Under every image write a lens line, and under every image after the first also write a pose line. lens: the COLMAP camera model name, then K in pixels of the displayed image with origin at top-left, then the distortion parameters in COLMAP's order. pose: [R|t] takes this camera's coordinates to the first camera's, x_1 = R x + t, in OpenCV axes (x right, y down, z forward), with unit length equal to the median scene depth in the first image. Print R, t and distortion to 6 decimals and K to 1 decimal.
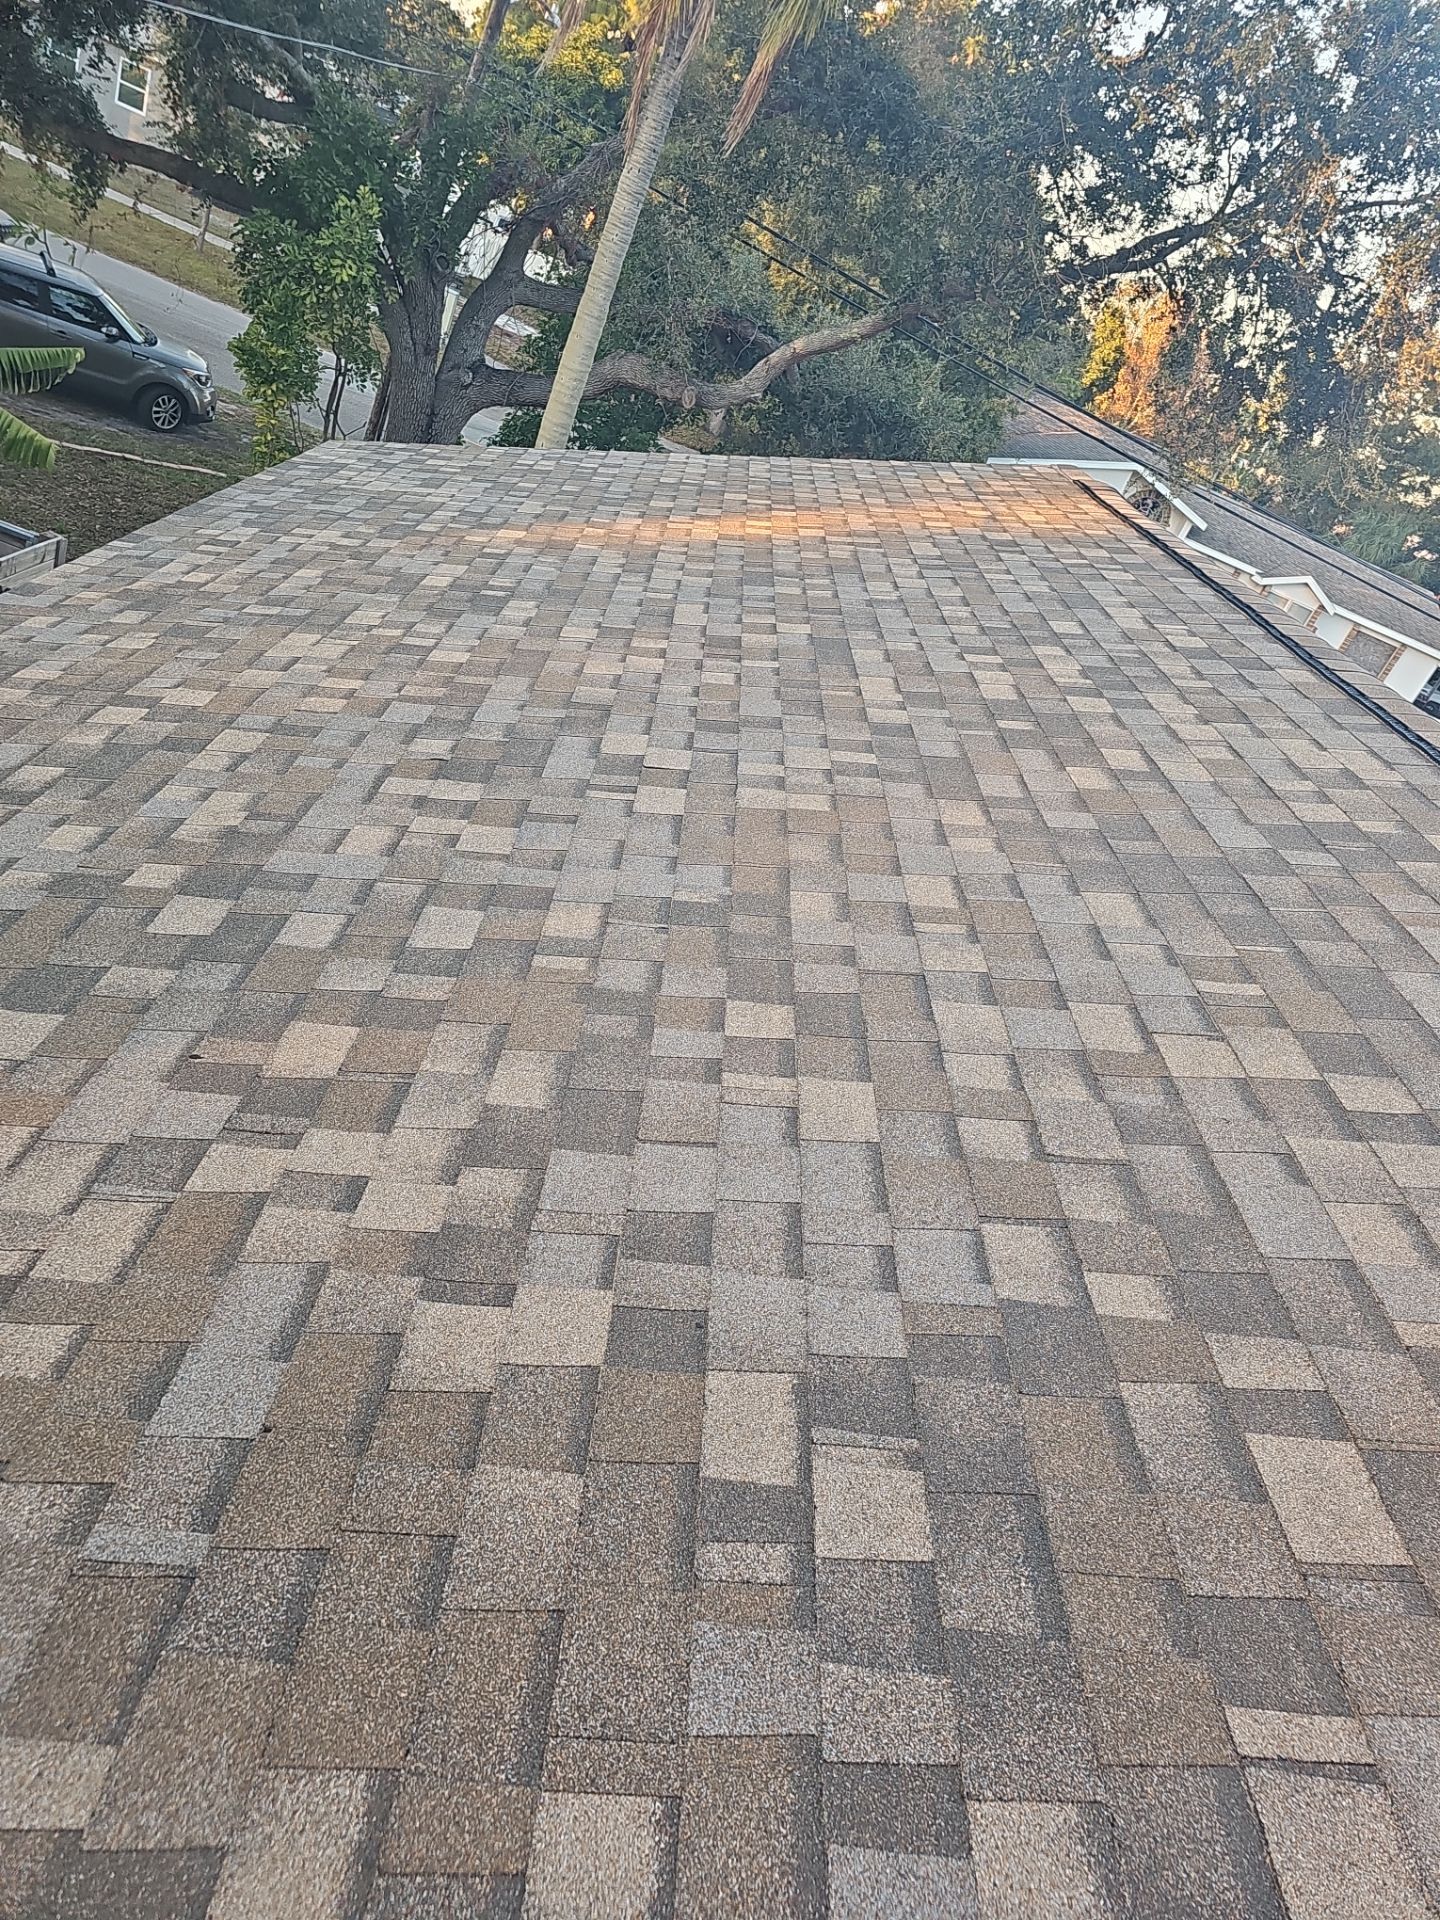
lens RADIAL K [[1248.3, 0, 718.3], [0, 1248.3, 963.1], [0, 0, 1]] dist [0.045390, -0.025781]
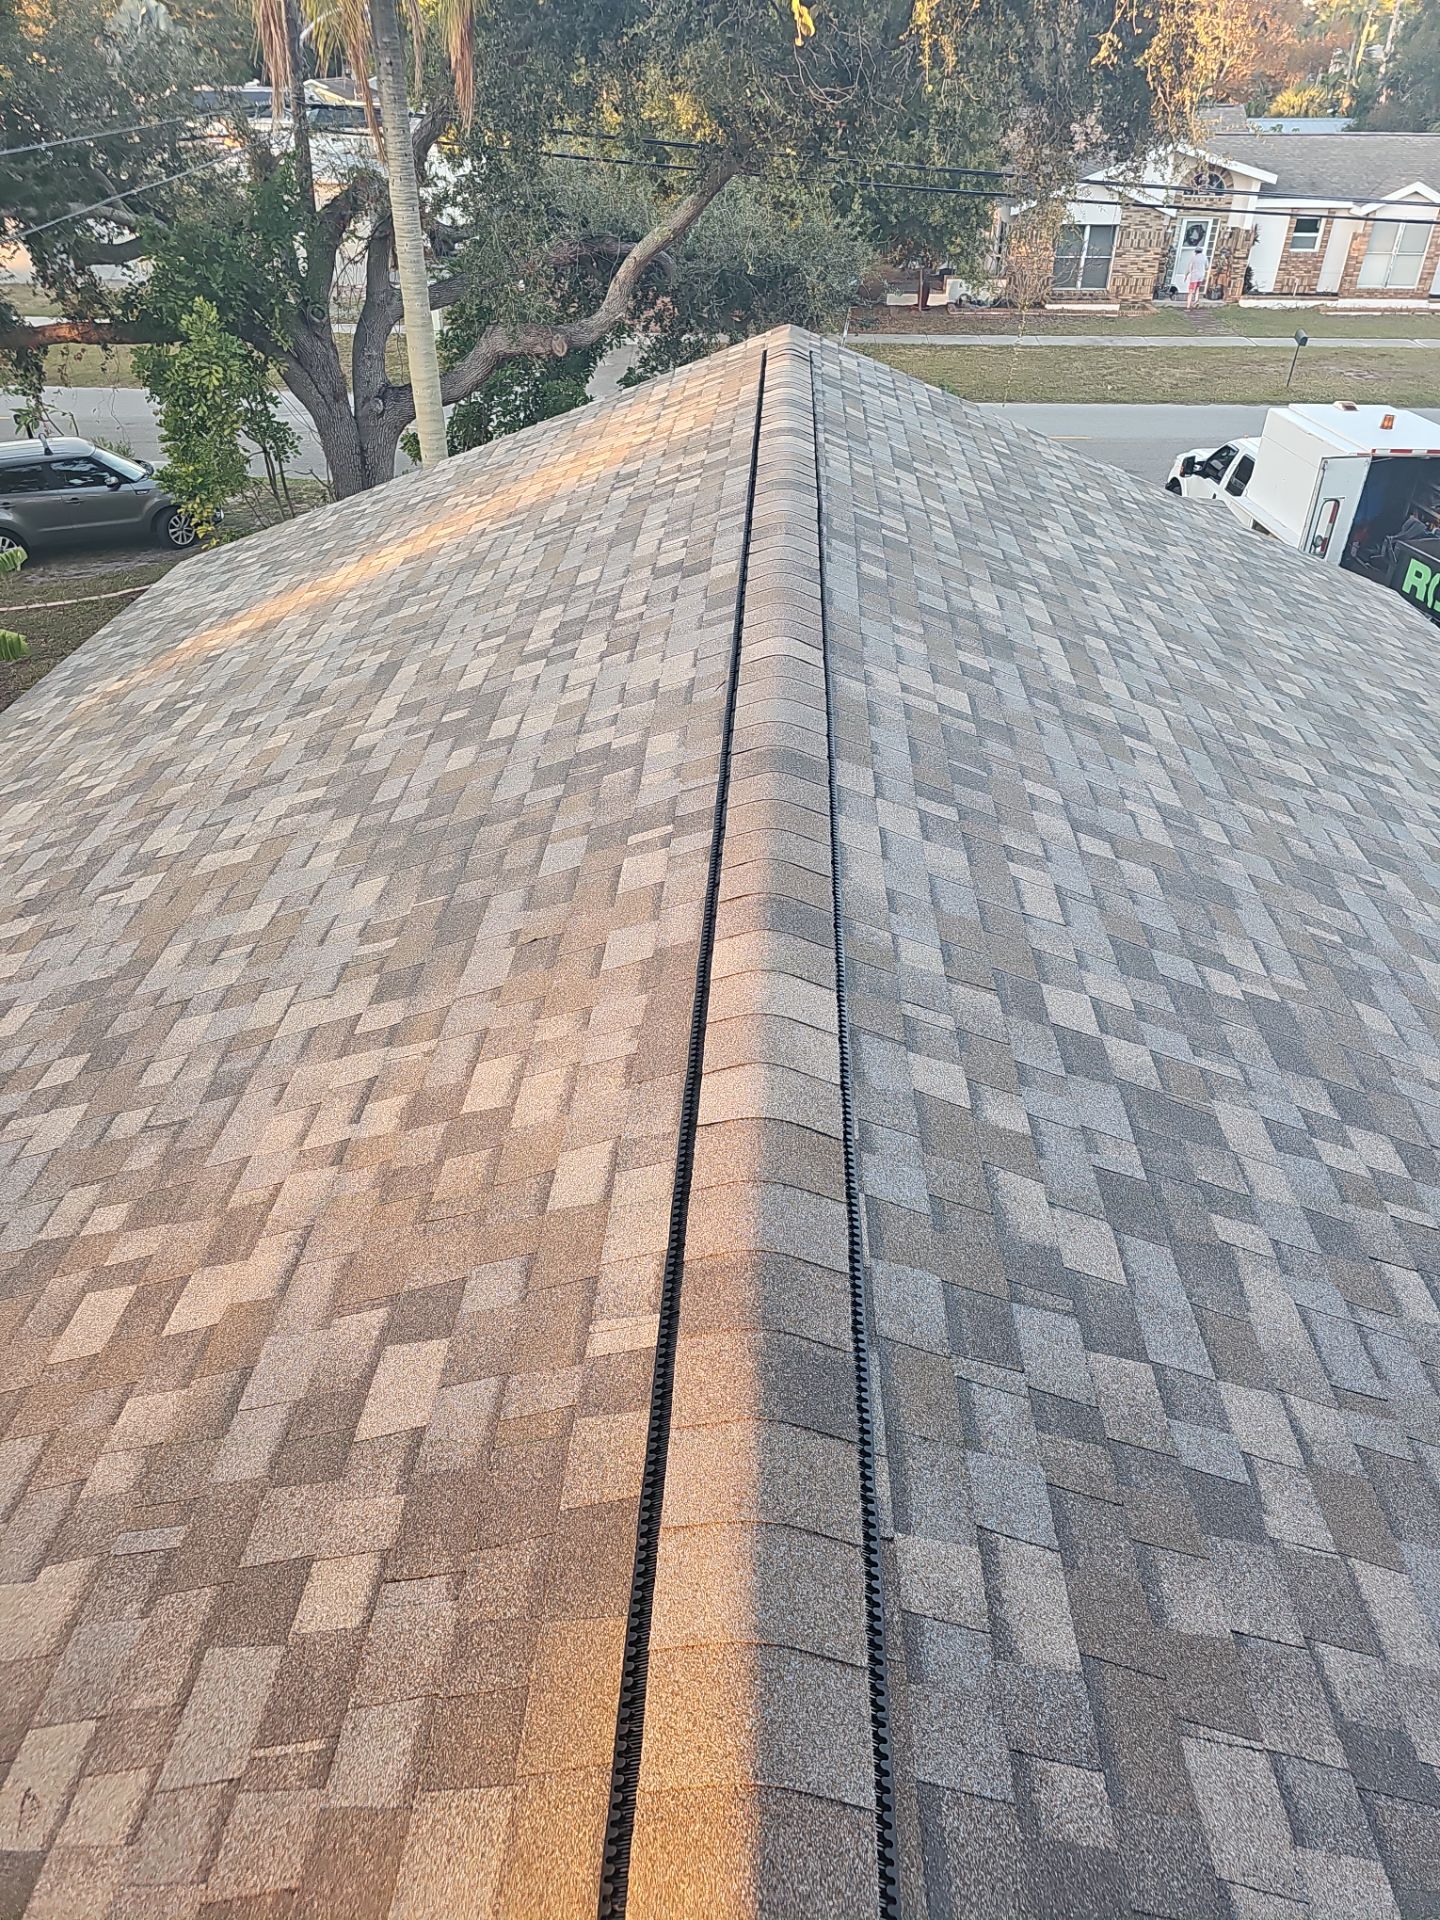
lens RADIAL K [[1248.3, 0, 715.7], [0, 1248.3, 958.9], [0, 0, 1]] dist [0.045390, -0.025781]
pose [[0.929305, -0.291997, -0.226119, 0.174861], [0.311264, 0.948787, 0.054027, 0.012284], [0.198763, -0.120590, 0.972600, -0.042539]]
